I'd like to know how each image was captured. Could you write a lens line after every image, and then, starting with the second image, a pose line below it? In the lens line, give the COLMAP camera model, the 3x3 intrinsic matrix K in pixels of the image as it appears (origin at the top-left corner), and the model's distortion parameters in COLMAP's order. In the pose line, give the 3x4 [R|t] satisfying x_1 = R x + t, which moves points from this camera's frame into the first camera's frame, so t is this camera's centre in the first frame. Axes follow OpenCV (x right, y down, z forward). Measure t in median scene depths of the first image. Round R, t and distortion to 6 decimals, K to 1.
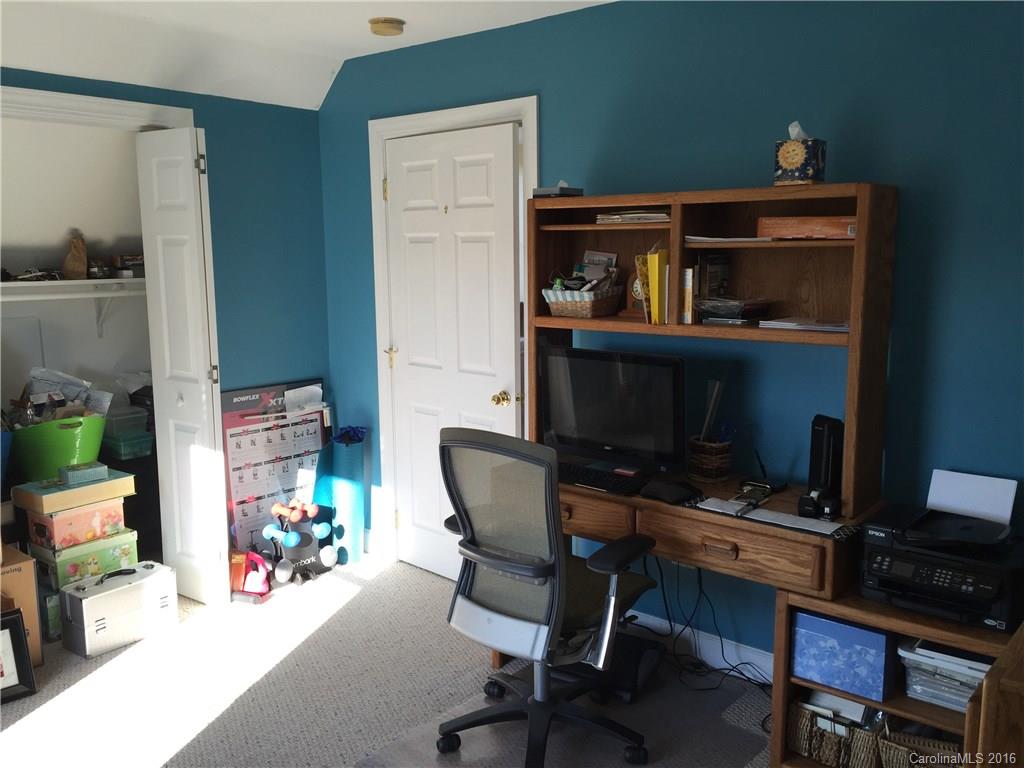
lens RADIAL K [[882.4, 0, 512.0], [0, 882.4, 384.0], [0, 0, 1]] dist [0.085794, -0.107727]
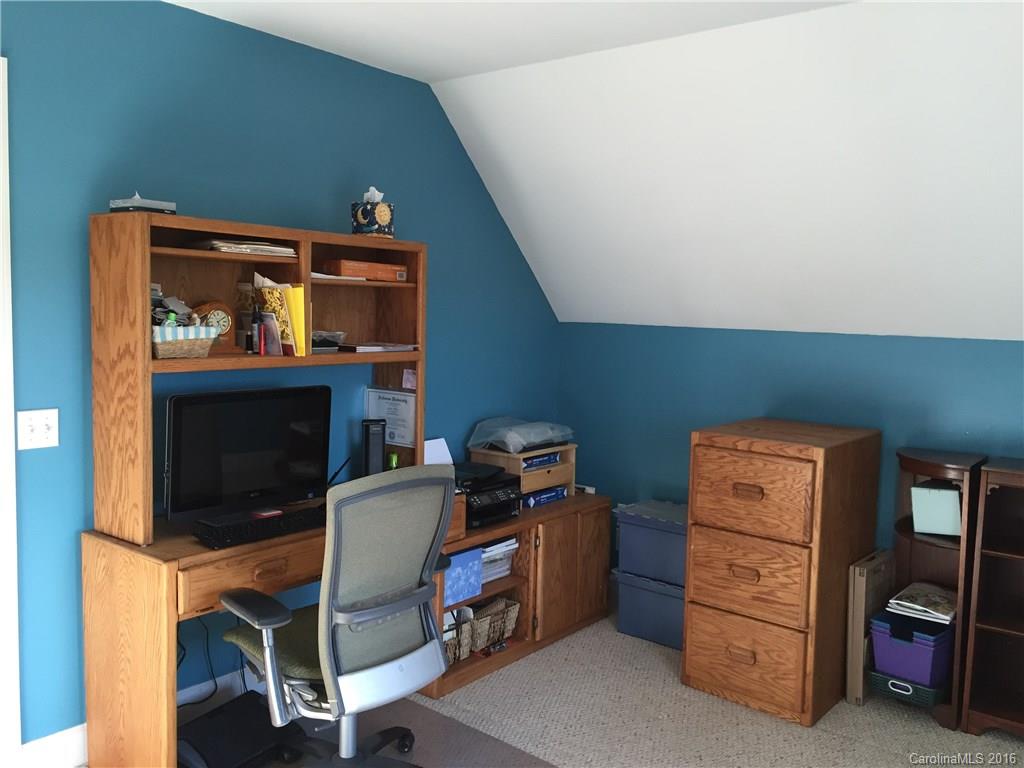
lens RADIAL K [[882.4, 0, 512.0], [0, 882.4, 384.0], [0, 0, 1]] dist [0.085794, -0.107727]
pose [[-0.014480, -0.087282, 0.996078, -0.899415], [0.125187, 0.988186, 0.088410, -0.099821], [-0.992027, 0.125977, -0.003383, 0.796451]]
